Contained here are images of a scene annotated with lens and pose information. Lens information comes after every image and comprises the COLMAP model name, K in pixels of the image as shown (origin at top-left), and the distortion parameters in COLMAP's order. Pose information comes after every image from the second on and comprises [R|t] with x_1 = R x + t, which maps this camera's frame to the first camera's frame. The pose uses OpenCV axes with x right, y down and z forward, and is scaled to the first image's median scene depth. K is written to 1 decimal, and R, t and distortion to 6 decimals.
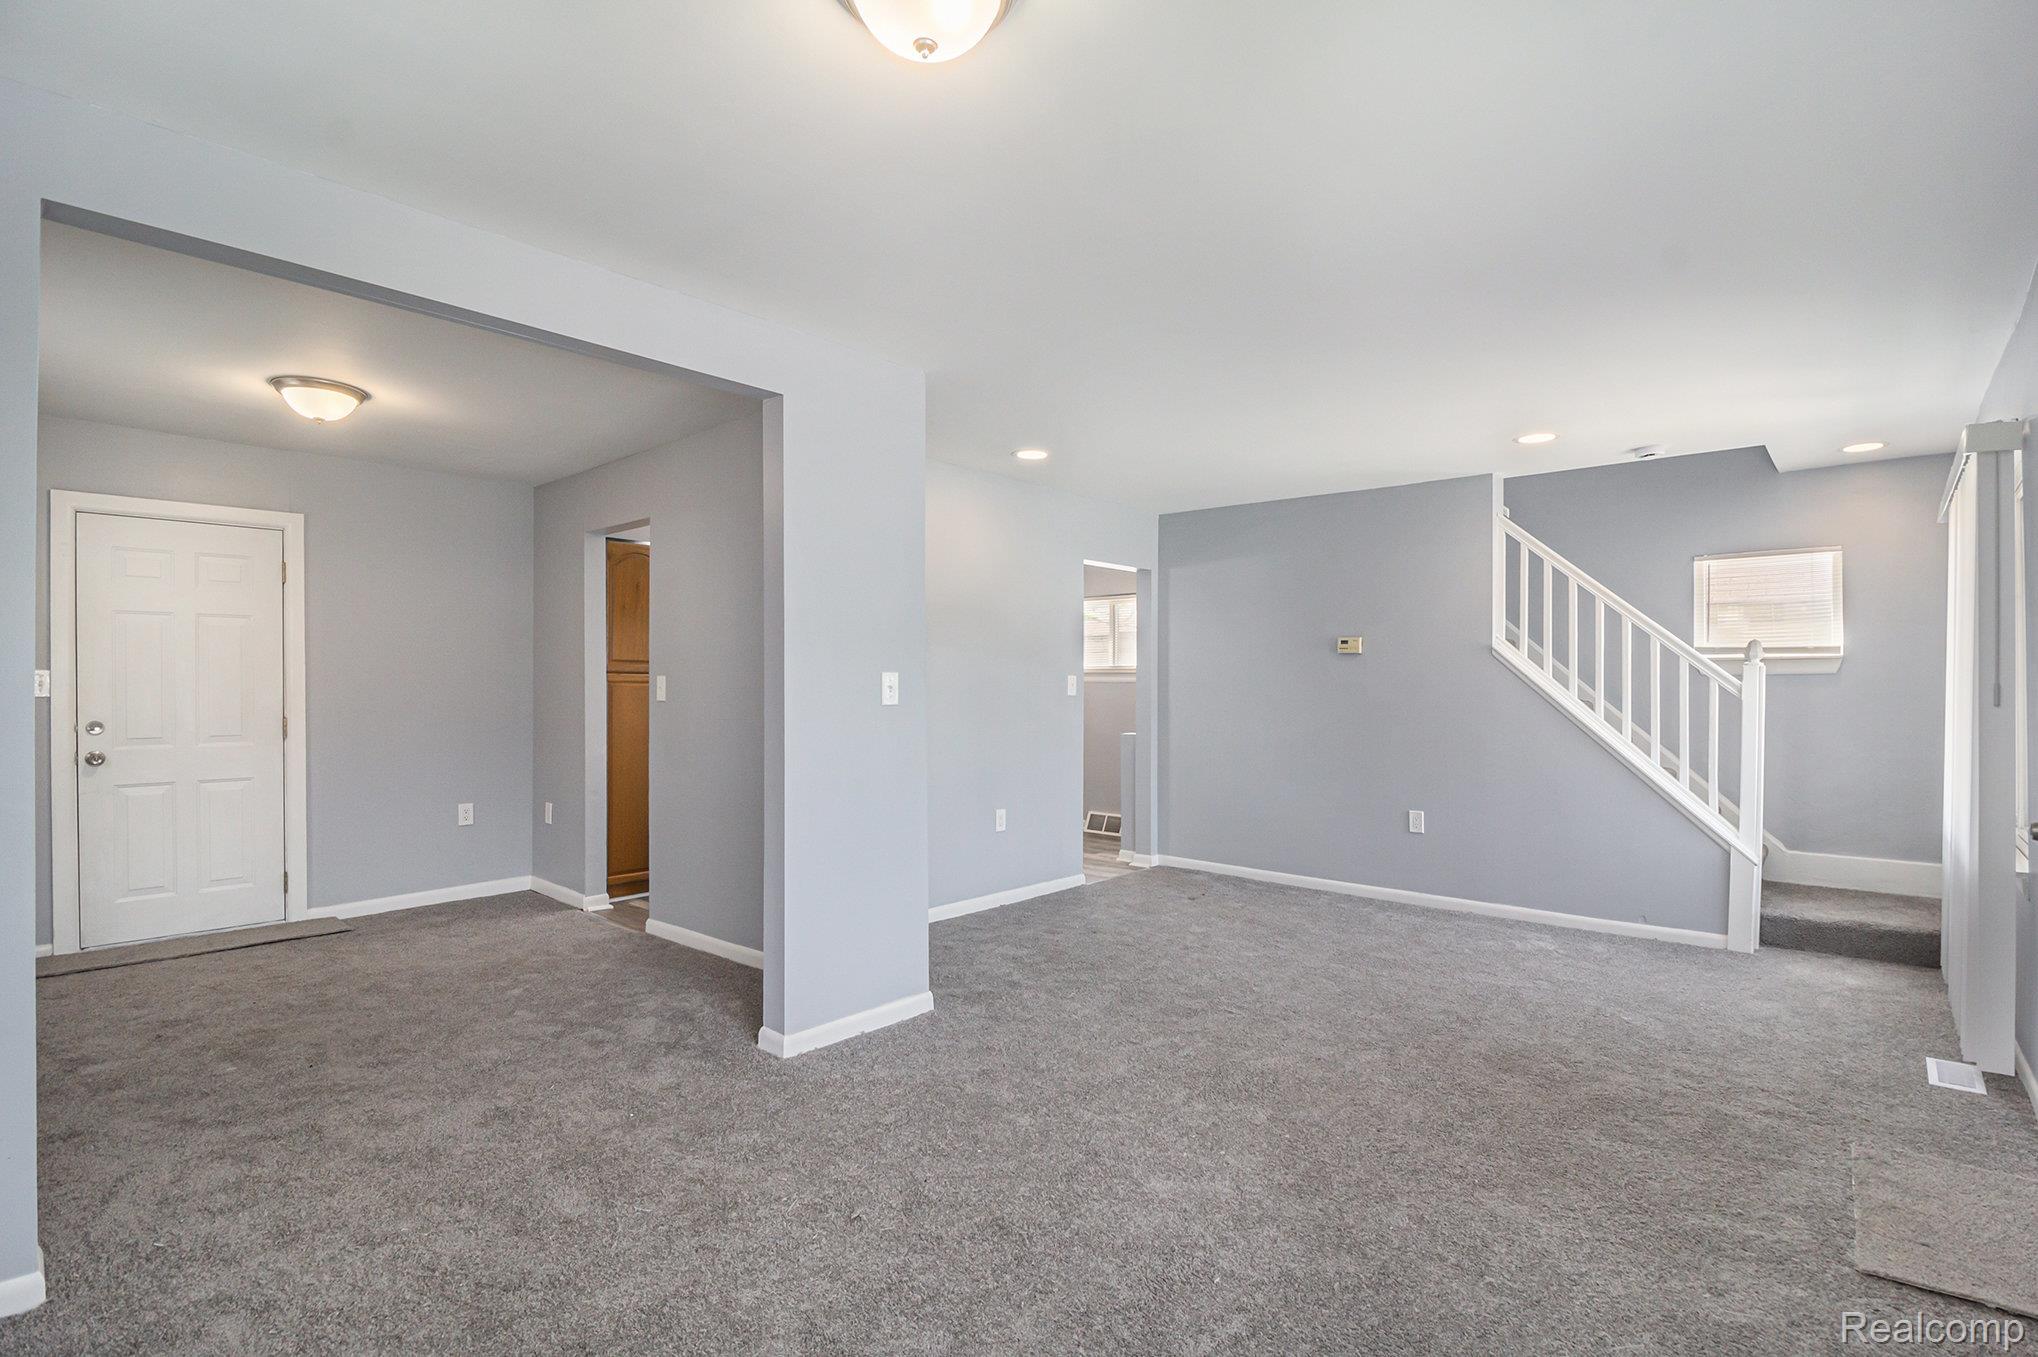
lens RADIAL K [[971.8, 0, 1038.3], [0, 971.8, 682.3], [0, 0, 1]] dist [-0.010993, -0.002245]
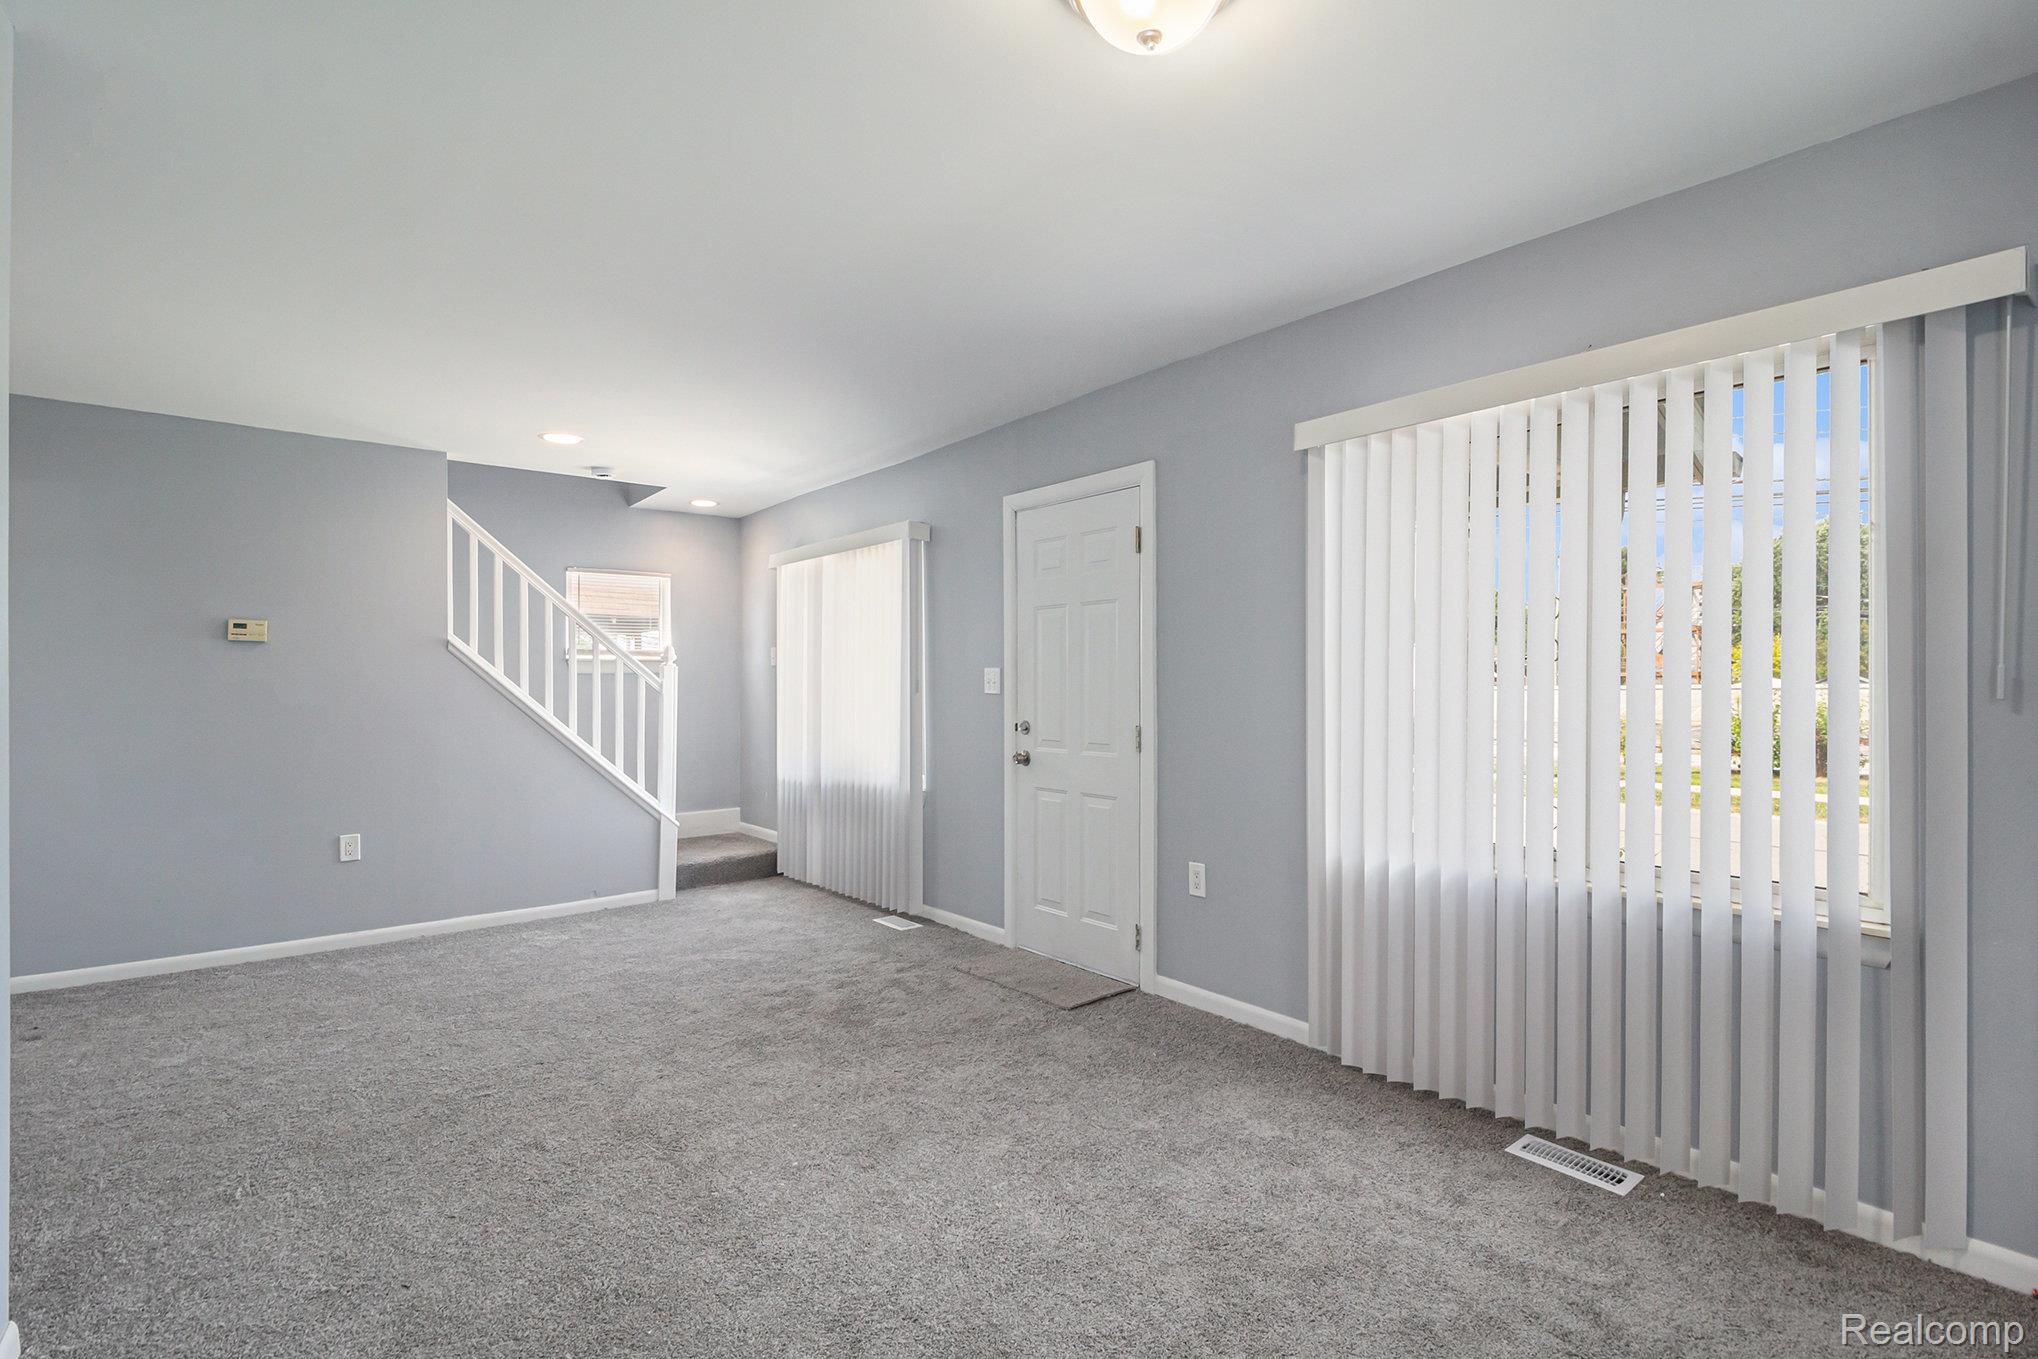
lens RADIAL K [[971.8, 0, 1030.1], [0, 971.8, 685.2], [0, 0, 1]] dist [-0.010993, -0.002245]
pose [[0.146532, -0.004185, 0.989197, -0.410889], [0.003675, 0.999986, 0.003686, 0.004706], [-0.989199, 0.003096, 0.146545, 0.358715]]
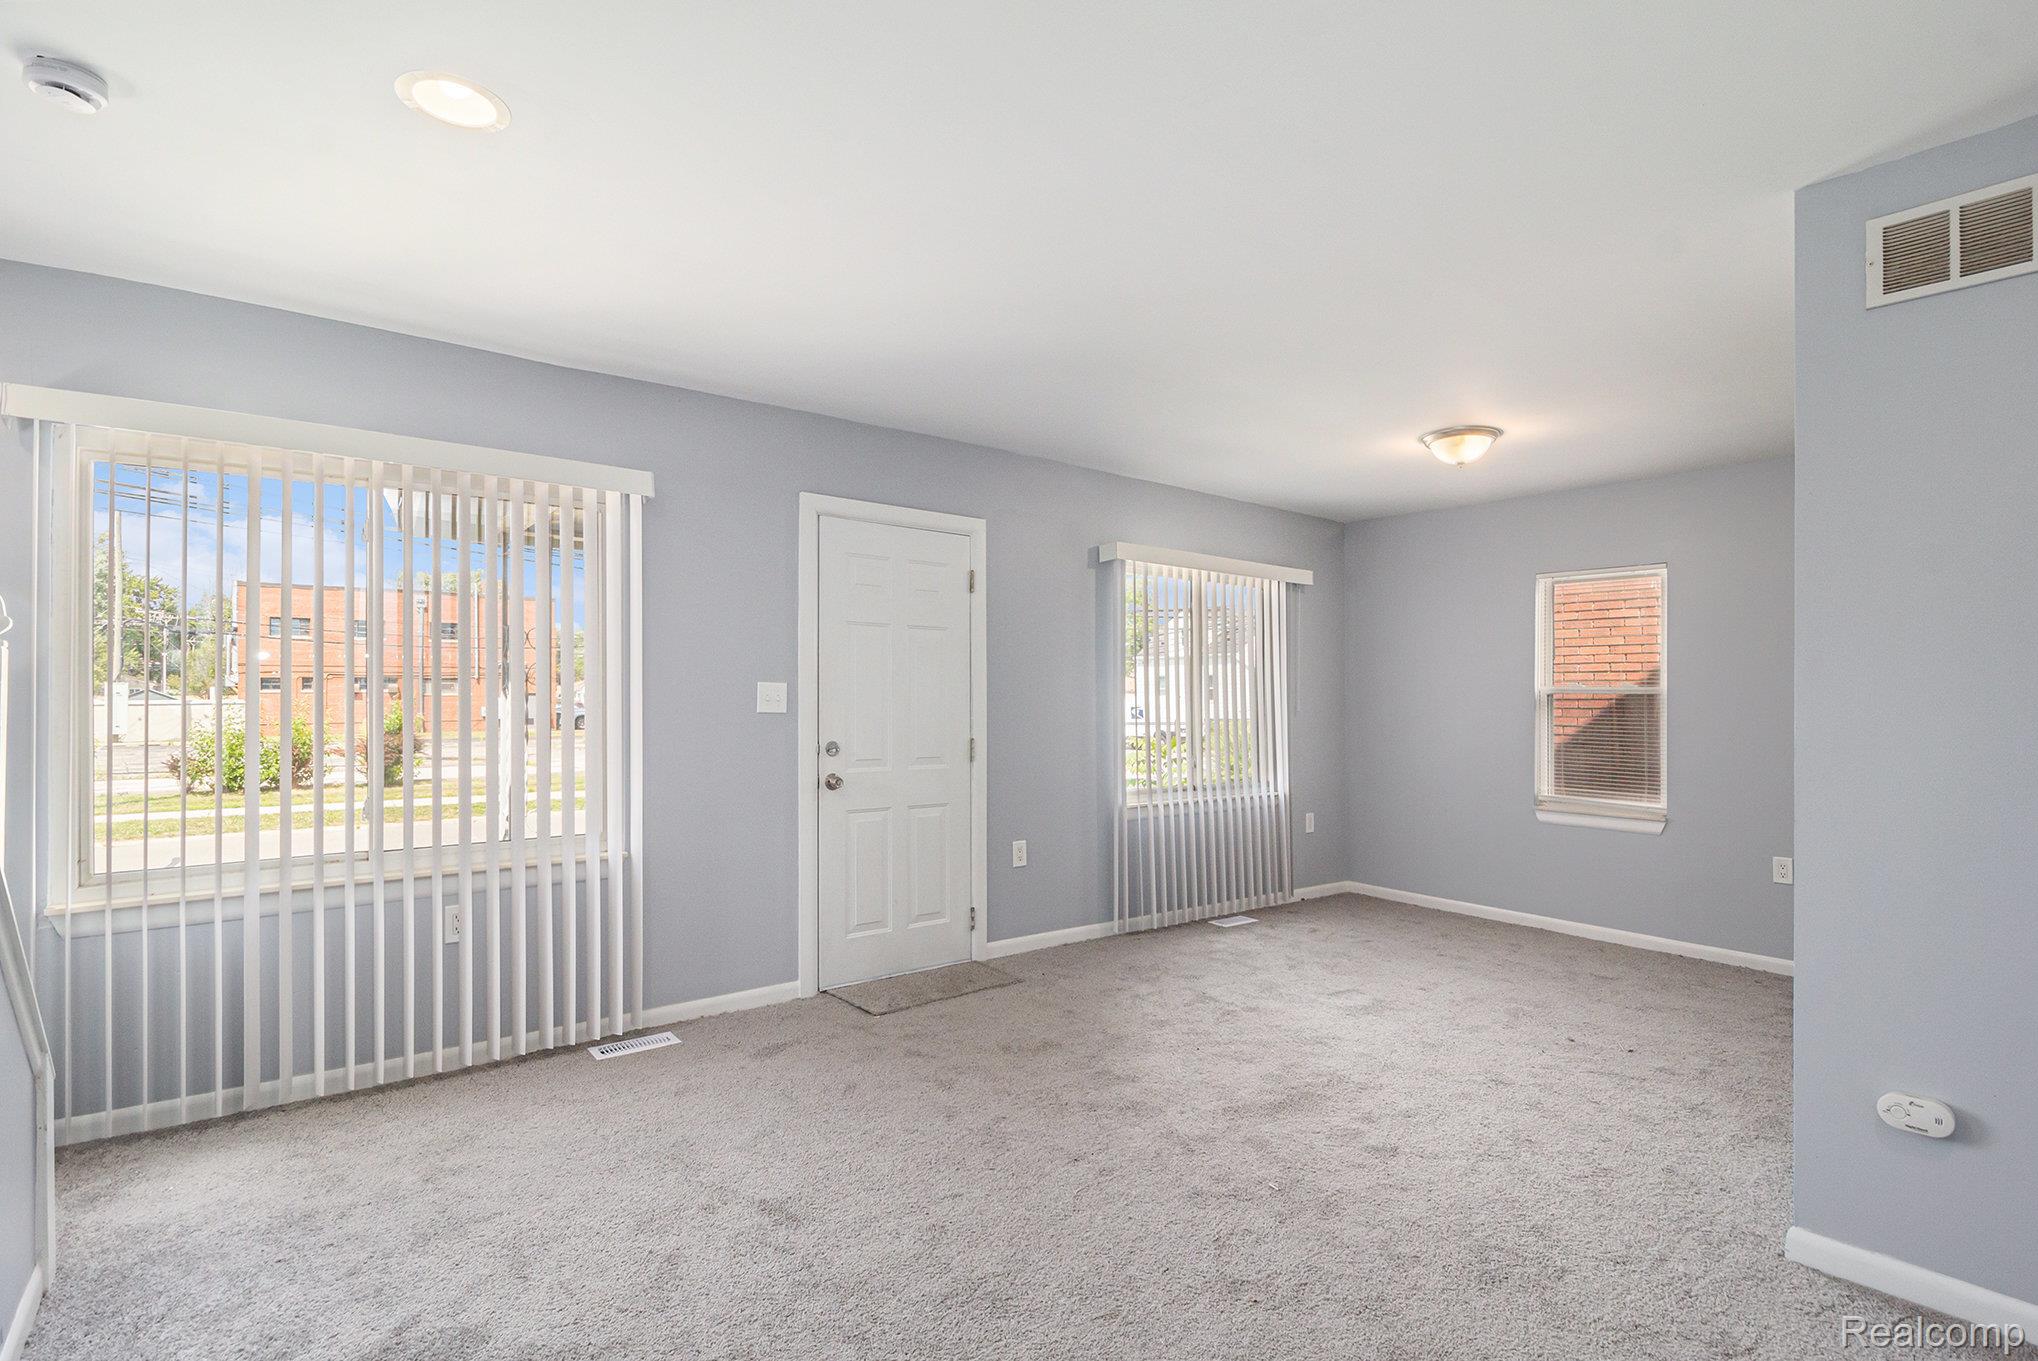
lens RADIAL K [[971.8, 0, 1015.9], [0, 971.8, 692.6], [0, 0, 1]] dist [-0.010993, -0.002245]
pose [[-0.987402, 0.000301, 0.158230, 0.230737], [-0.002817, 0.999806, -0.019477, 0.015160], [-0.158205, -0.019678, -0.987210, 1.361760]]
